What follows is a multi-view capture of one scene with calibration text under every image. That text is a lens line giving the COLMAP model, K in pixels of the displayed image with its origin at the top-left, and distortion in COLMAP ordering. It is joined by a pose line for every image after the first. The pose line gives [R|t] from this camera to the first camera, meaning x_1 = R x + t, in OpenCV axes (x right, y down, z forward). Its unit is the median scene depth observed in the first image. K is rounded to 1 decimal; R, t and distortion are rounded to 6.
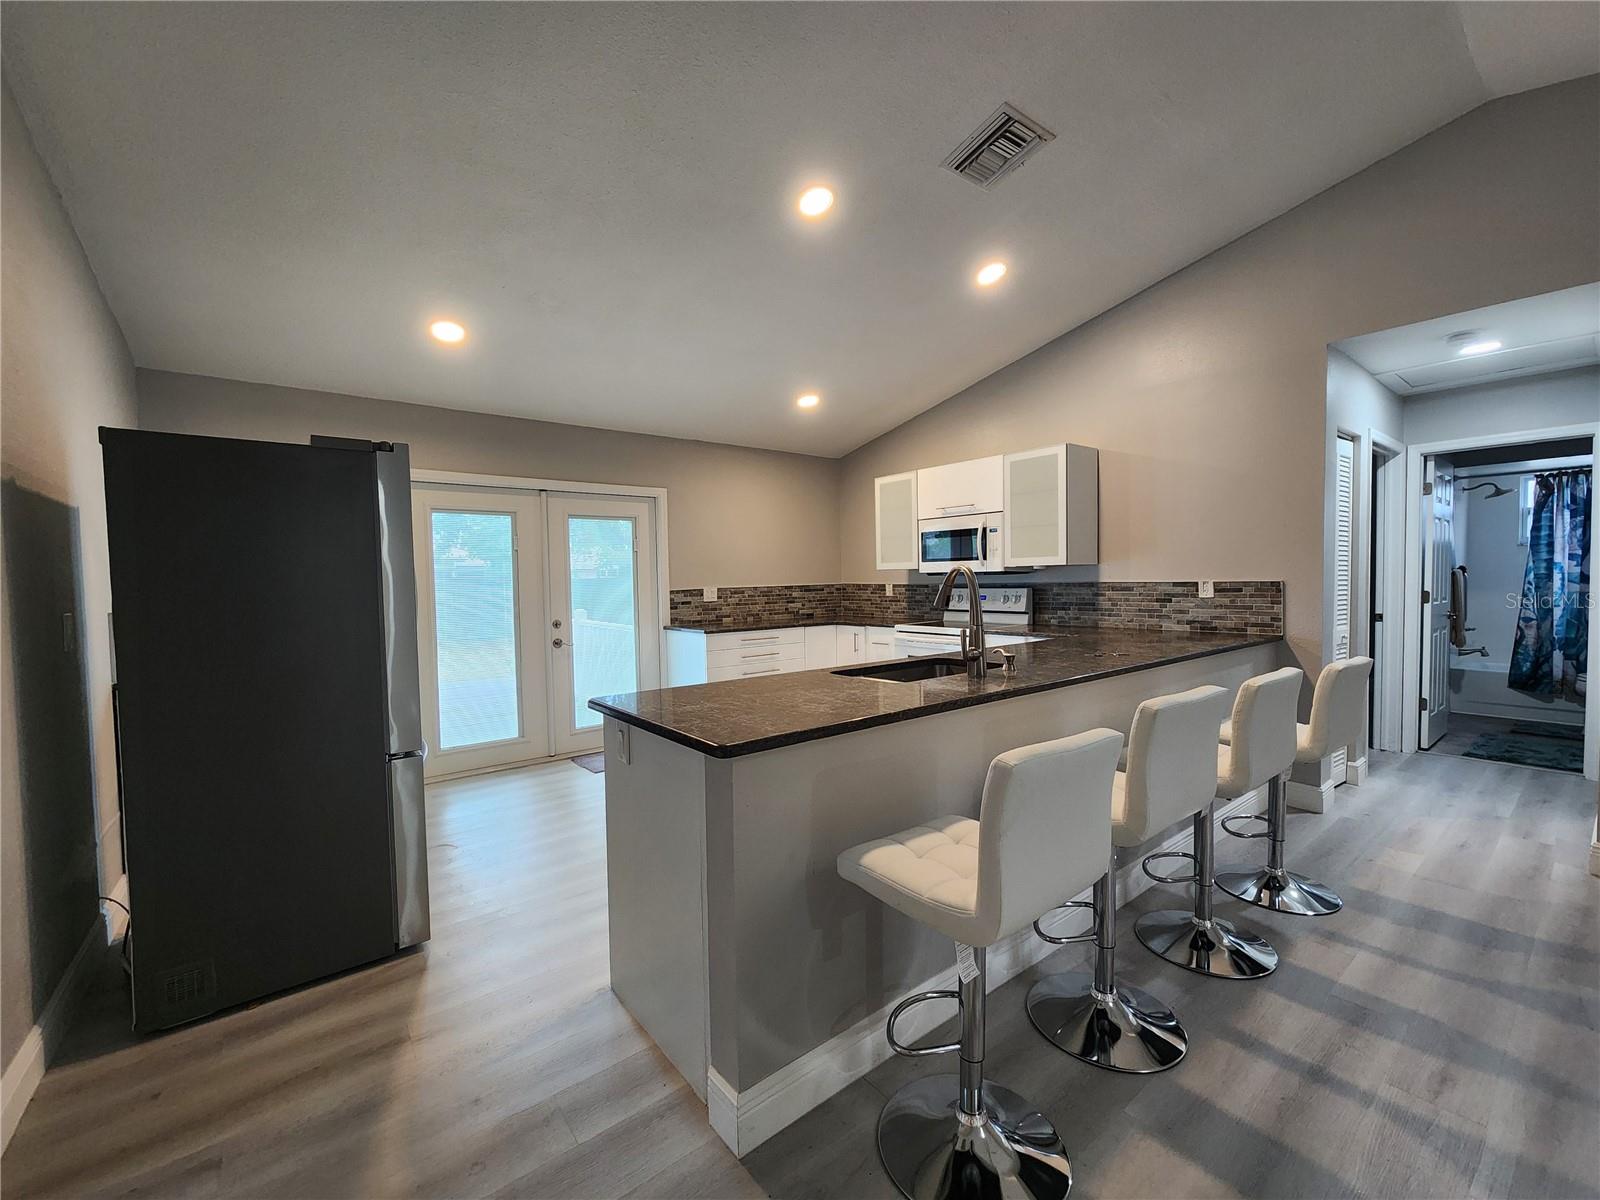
lens RADIAL K [[652.3, 0, 793.6], [0, 652.3, 601.4], [0, 0, 1]] dist [-0.001118, -0.001307]
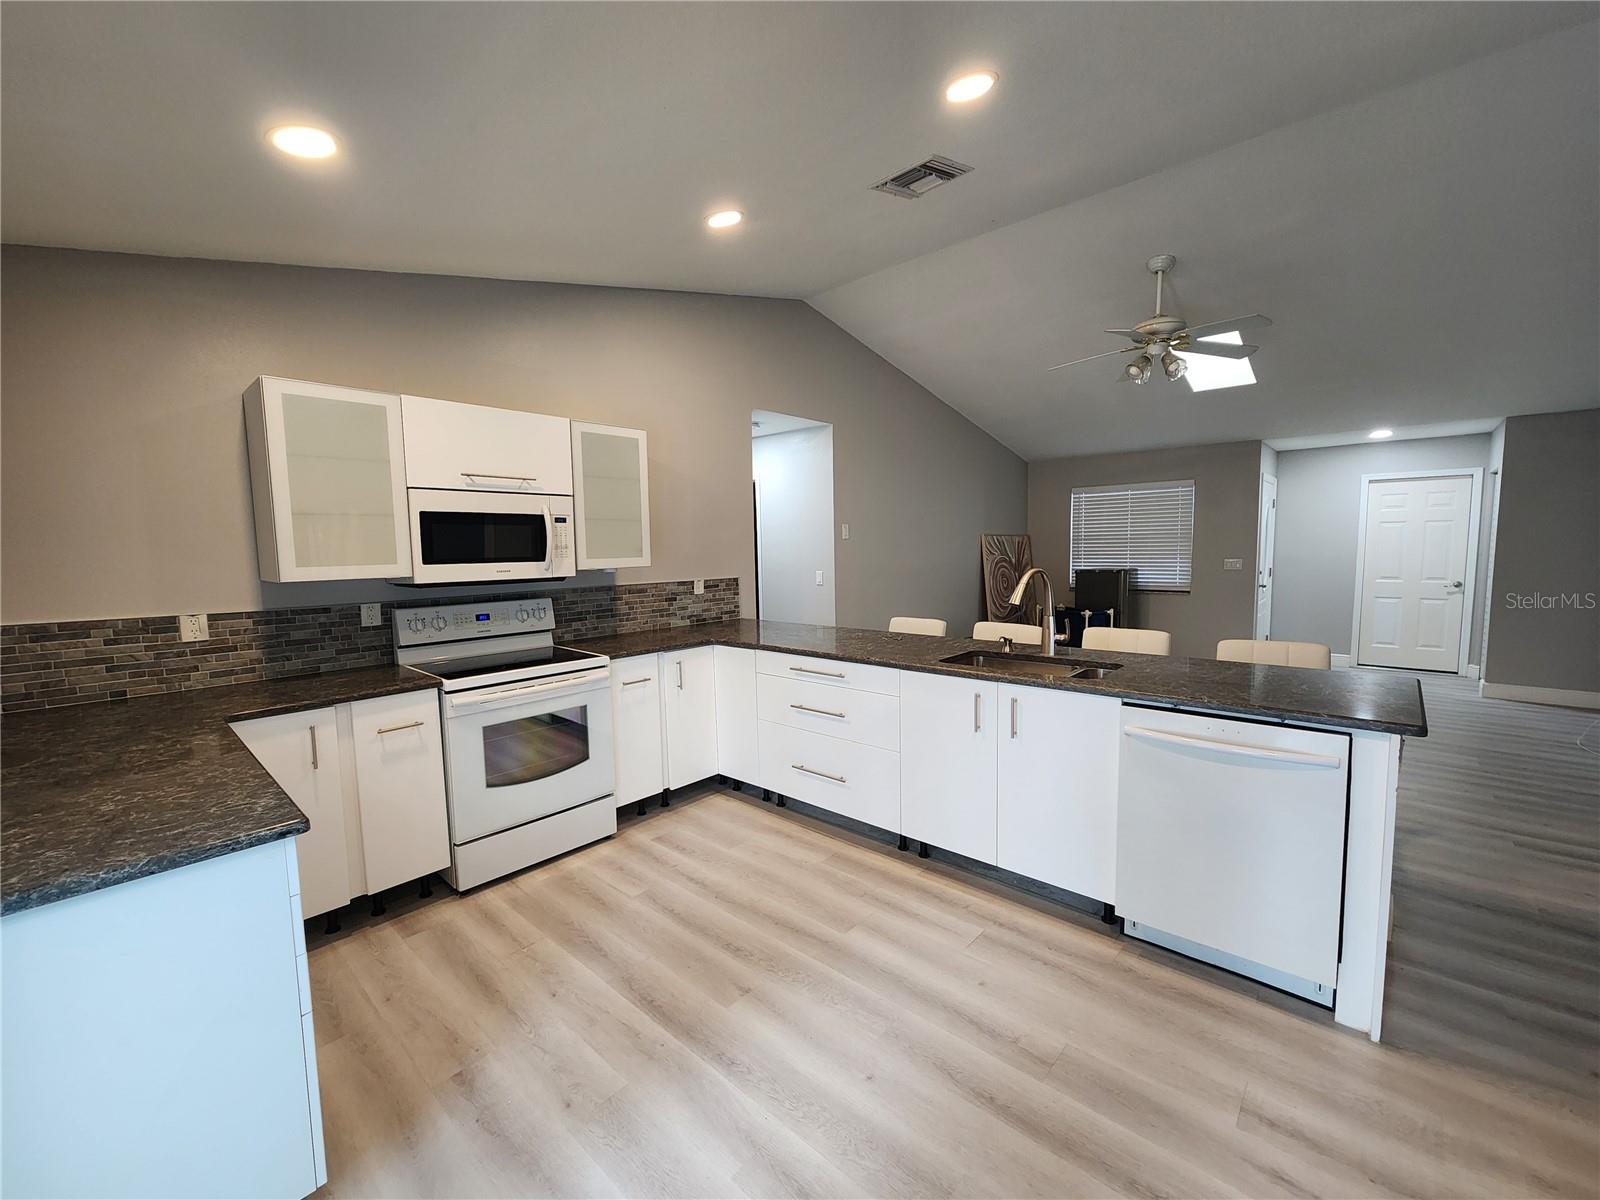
lens RADIAL K [[652.3, 0, 791.9], [0, 652.3, 603.7], [0, 0, 1]] dist [-0.001118, -0.001307]
pose [[-0.166425, -0.066525, 0.983808, -0.495750], [0.056663, 0.995428, 0.076896, -0.063083], [-0.984425, 0.068542, -0.161894, 0.948496]]
